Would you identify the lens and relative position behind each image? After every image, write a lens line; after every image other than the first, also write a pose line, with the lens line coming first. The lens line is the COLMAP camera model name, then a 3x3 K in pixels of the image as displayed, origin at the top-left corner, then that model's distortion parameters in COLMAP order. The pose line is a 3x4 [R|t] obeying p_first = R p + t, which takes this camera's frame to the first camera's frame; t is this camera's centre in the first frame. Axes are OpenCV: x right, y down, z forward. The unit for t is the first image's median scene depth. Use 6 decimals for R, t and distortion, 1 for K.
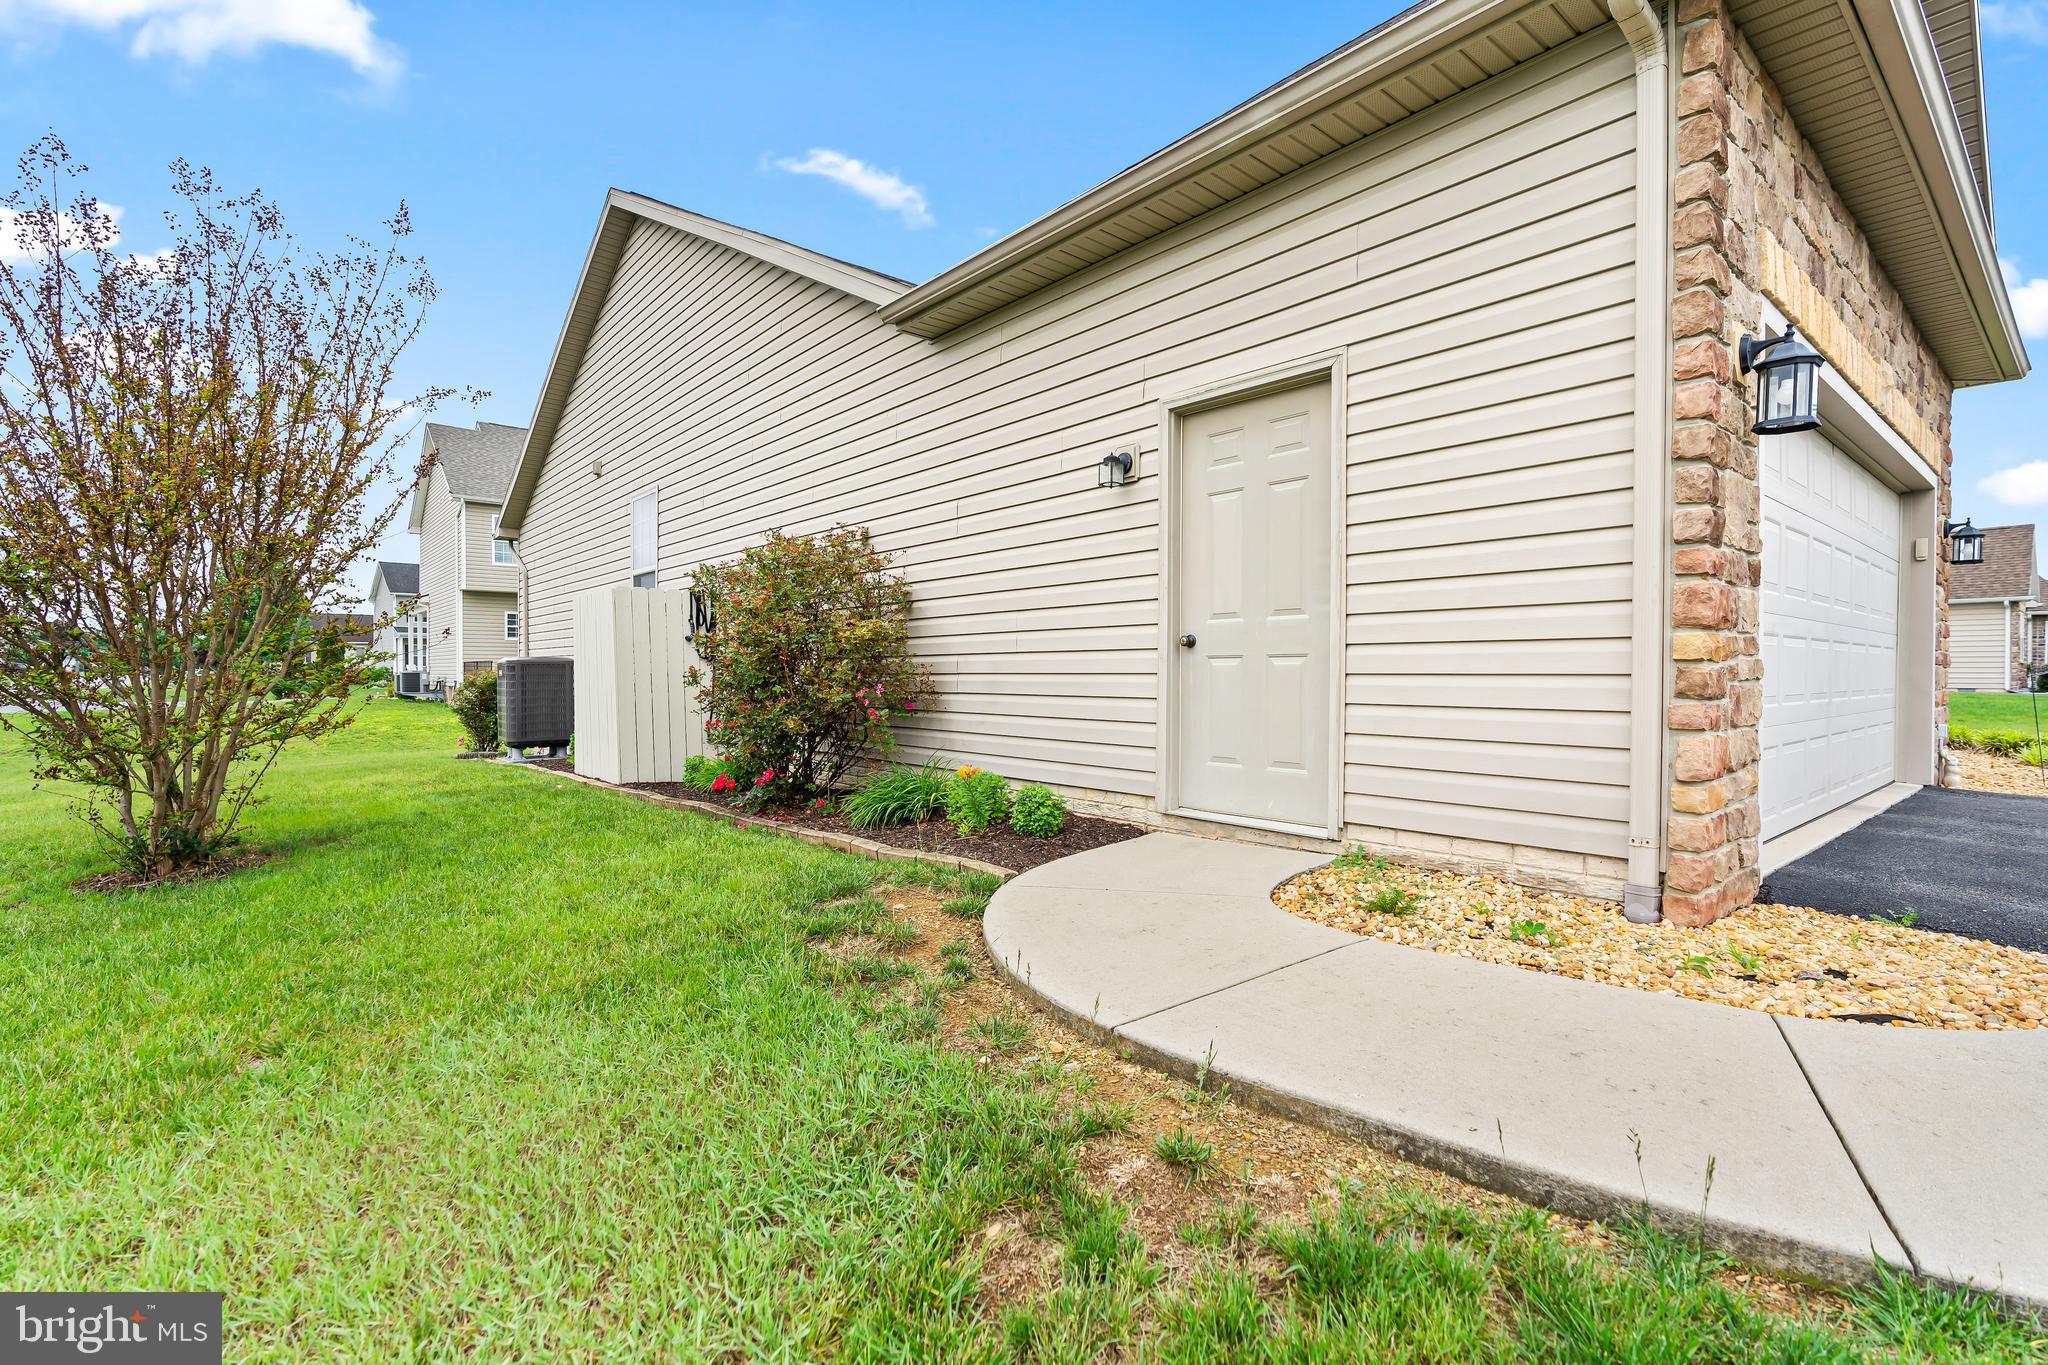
lens RADIAL K [[927.6, 0, 1029.7], [0, 927.6, 682.9], [0, 0, 1]] dist [-0.014924, 0.000276]
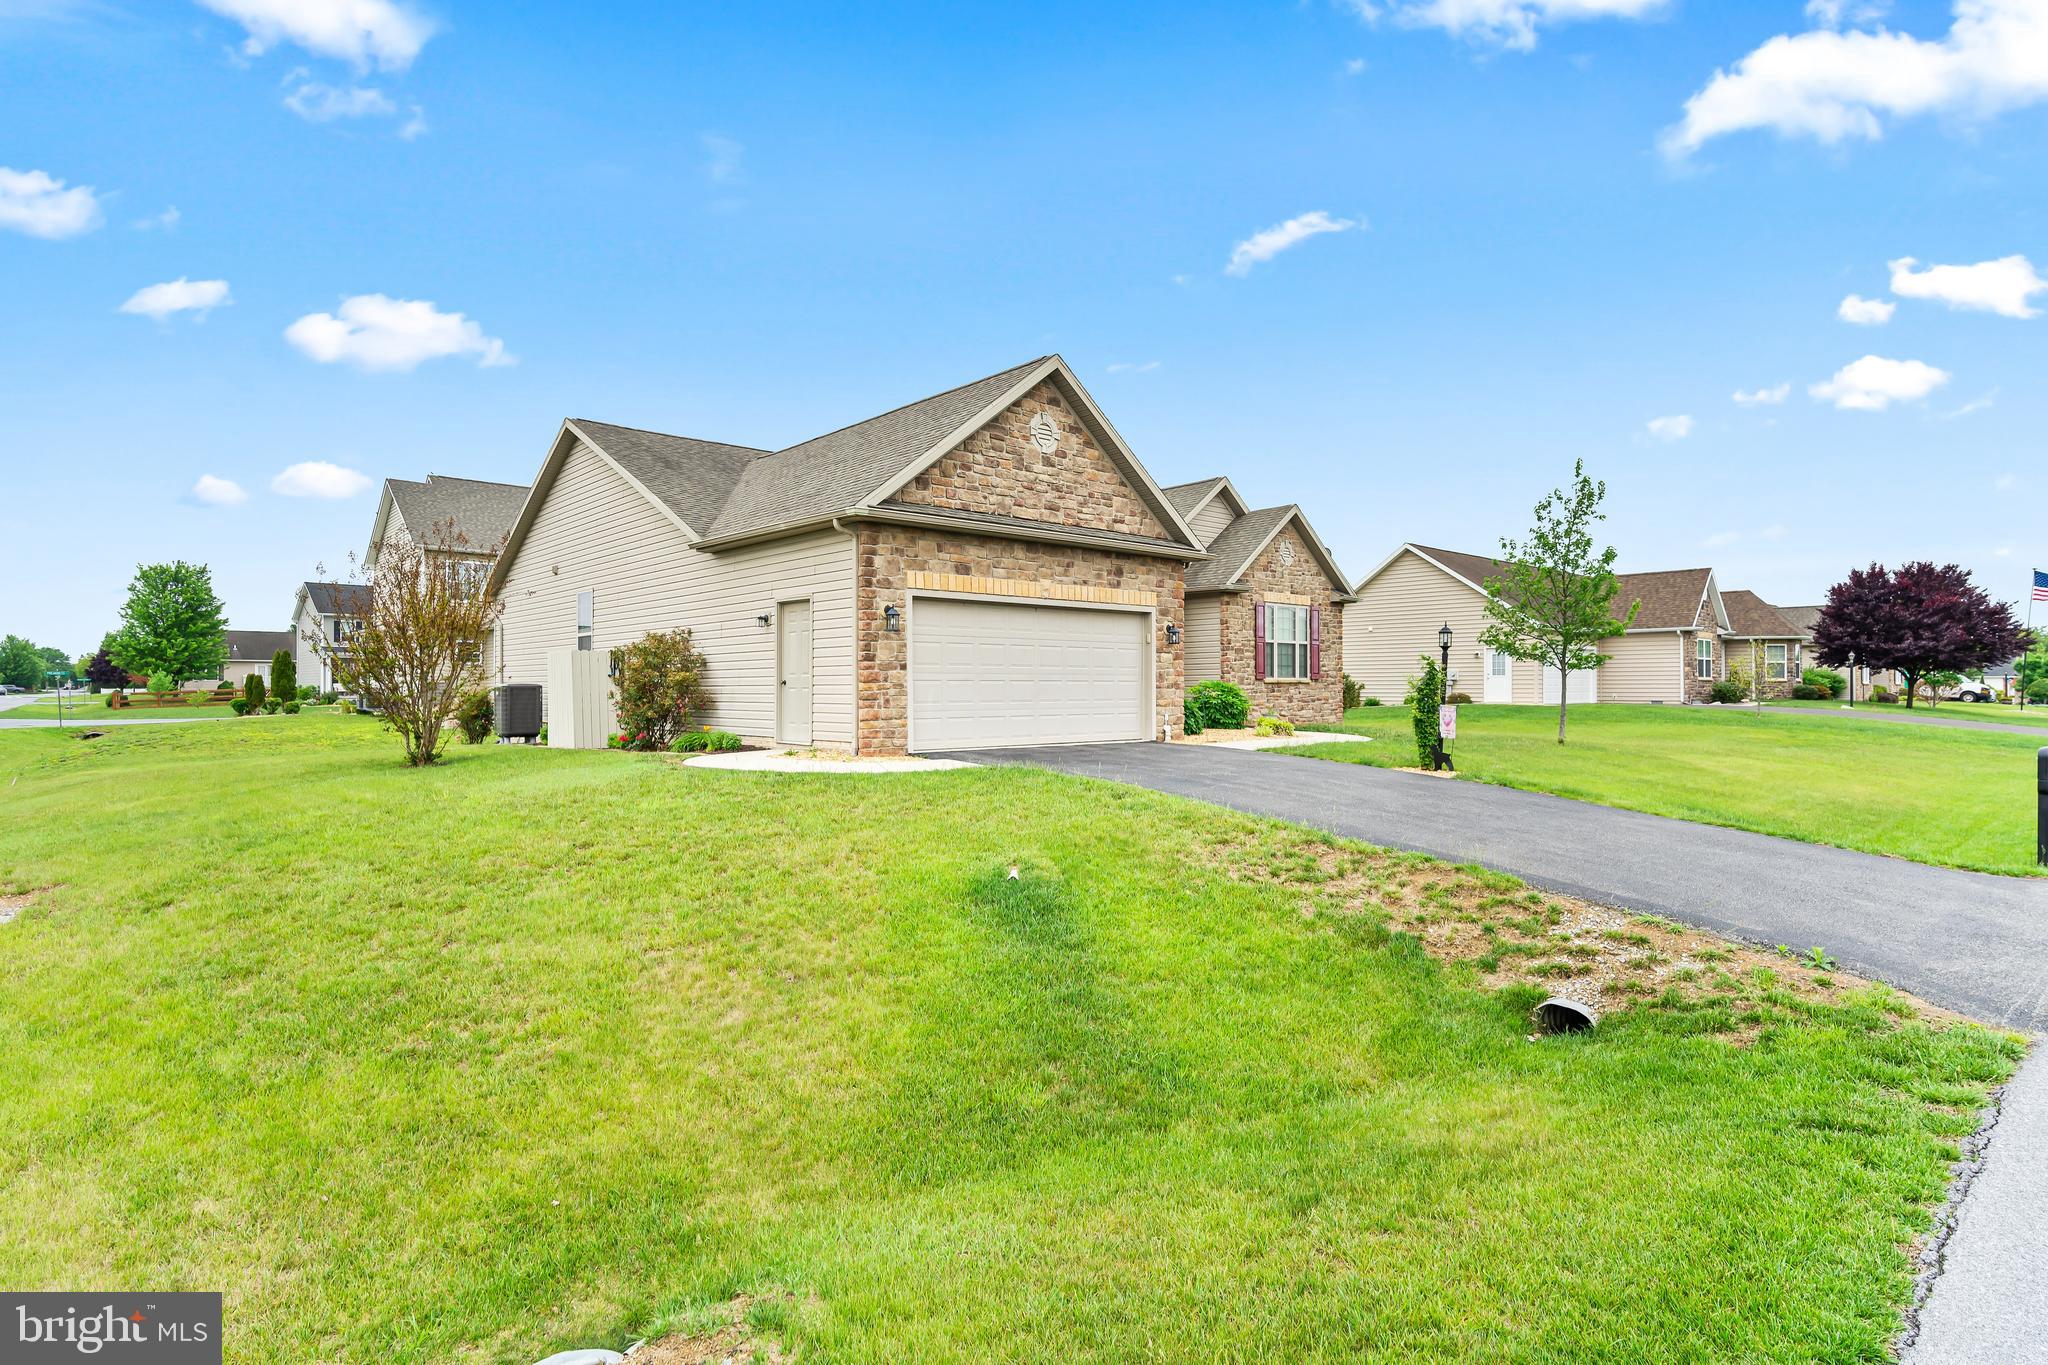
lens RADIAL K [[1071.2, 0, 1018.9], [0, 1071.2, 683.9], [0, 0, 1]] dist [0.004627, 0.000745]
pose [[0.999919, -0.001842, 0.012554, 0.662705], [0.002029, 0.999887, -0.014871, 0.007969], [-0.012525, 0.014896, 0.999811, -1.804205]]
